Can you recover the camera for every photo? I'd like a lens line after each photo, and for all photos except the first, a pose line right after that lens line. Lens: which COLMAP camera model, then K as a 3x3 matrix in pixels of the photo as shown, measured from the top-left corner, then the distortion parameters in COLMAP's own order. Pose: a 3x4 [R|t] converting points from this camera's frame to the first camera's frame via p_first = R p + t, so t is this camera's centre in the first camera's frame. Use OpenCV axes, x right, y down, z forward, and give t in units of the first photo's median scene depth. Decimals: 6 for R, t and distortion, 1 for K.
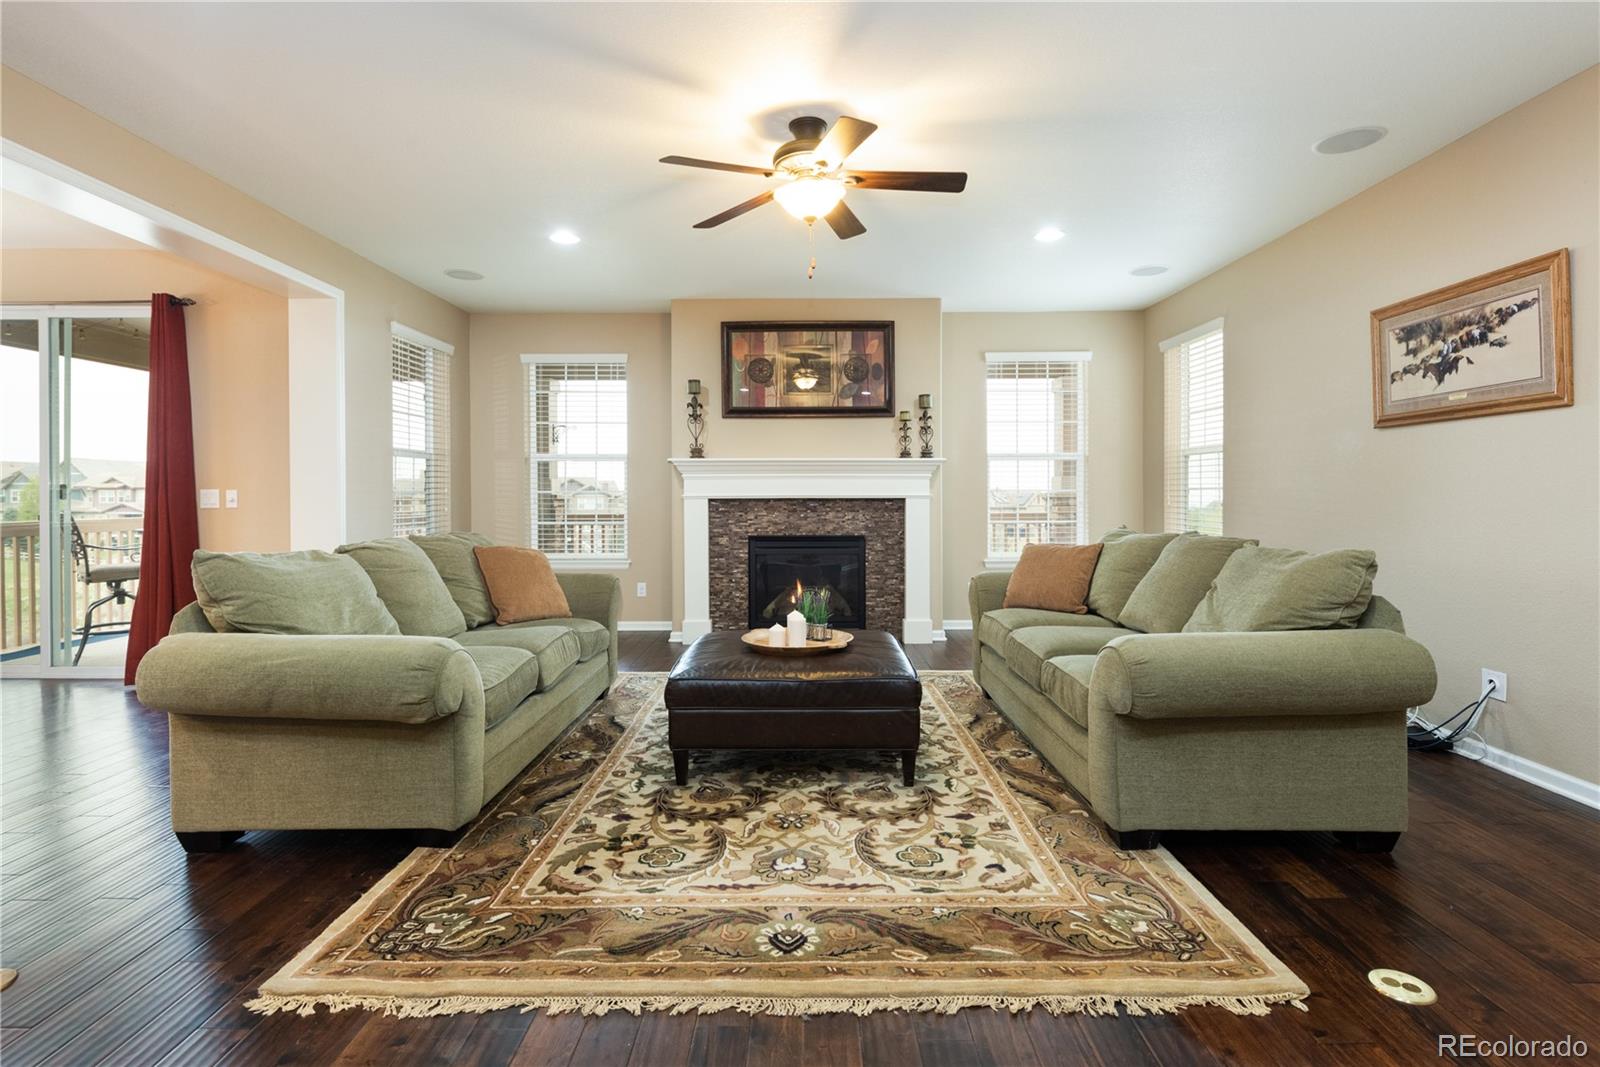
lens RADIAL K [[786.6, 0, 825.0], [0, 786.6, 499.1], [0, 0, 1]] dist [0.009924, -0.002405]
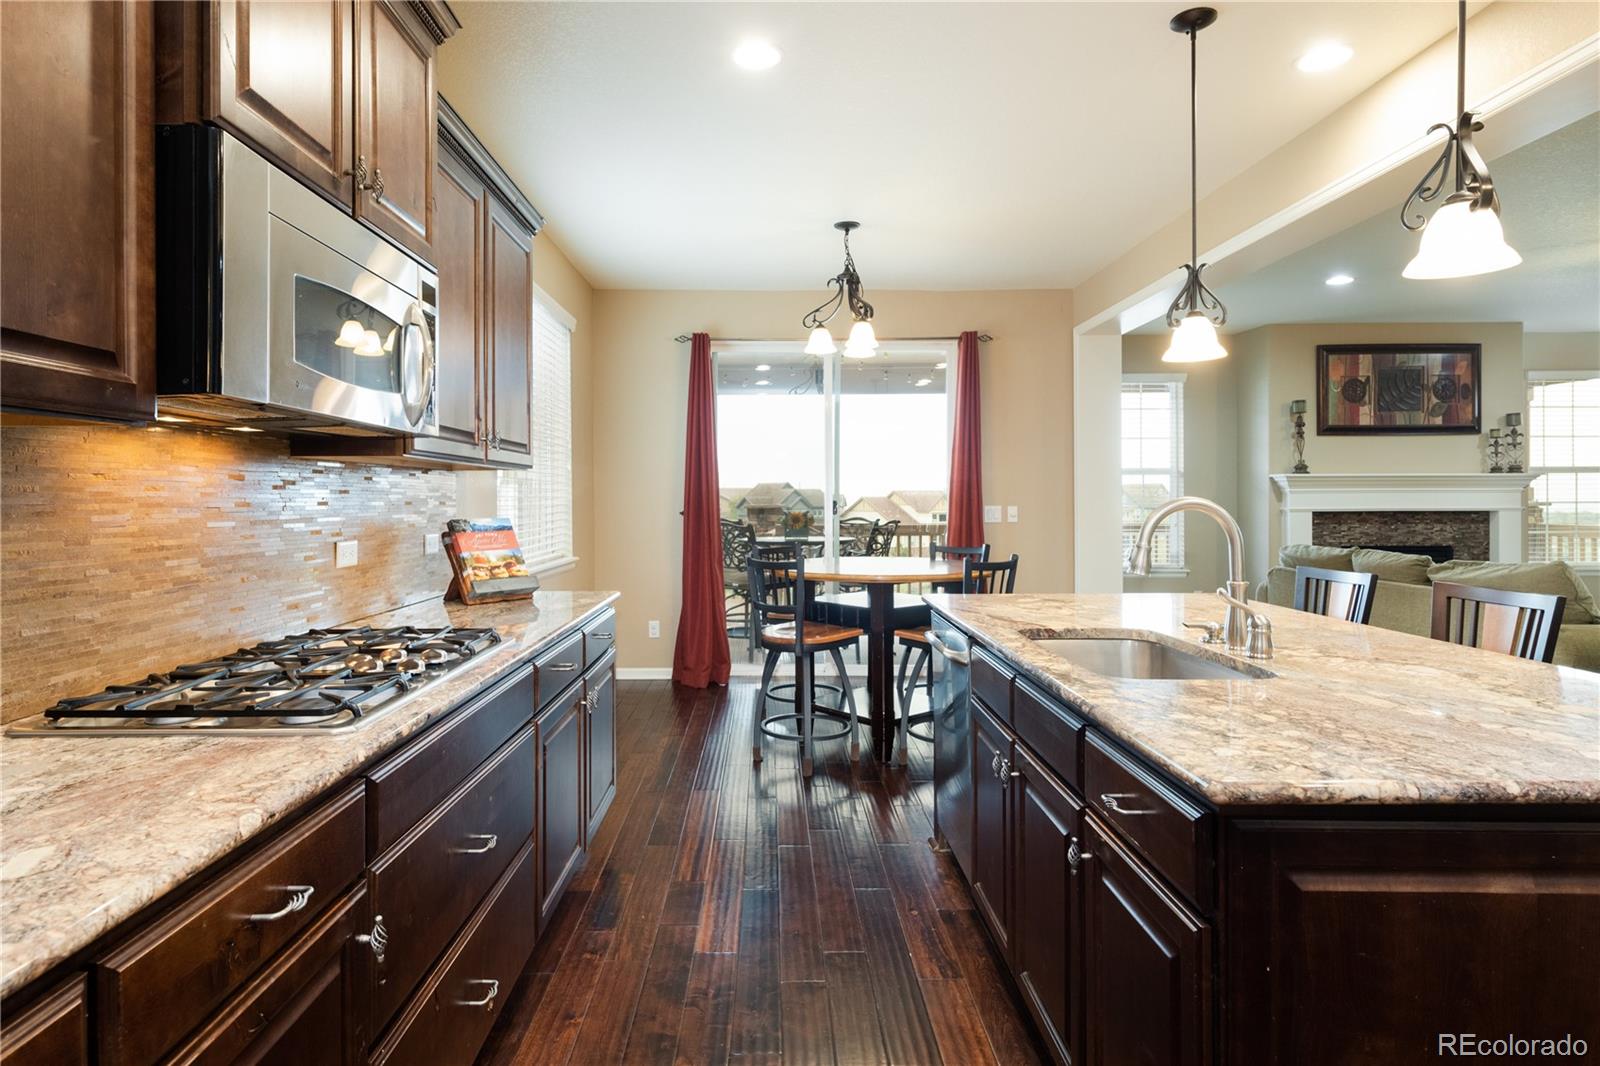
lens RADIAL K [[895.9, 0, 756.1], [0, 895.9, 496.7], [0, 0, 1]] dist [0.020235, -0.000741]
pose [[0.999943, -0.001315, 0.010557, -1.704952], [0.001366, 0.999987, -0.004820, -0.029333], [-0.010551, 0.004834, 0.999933, -0.397913]]
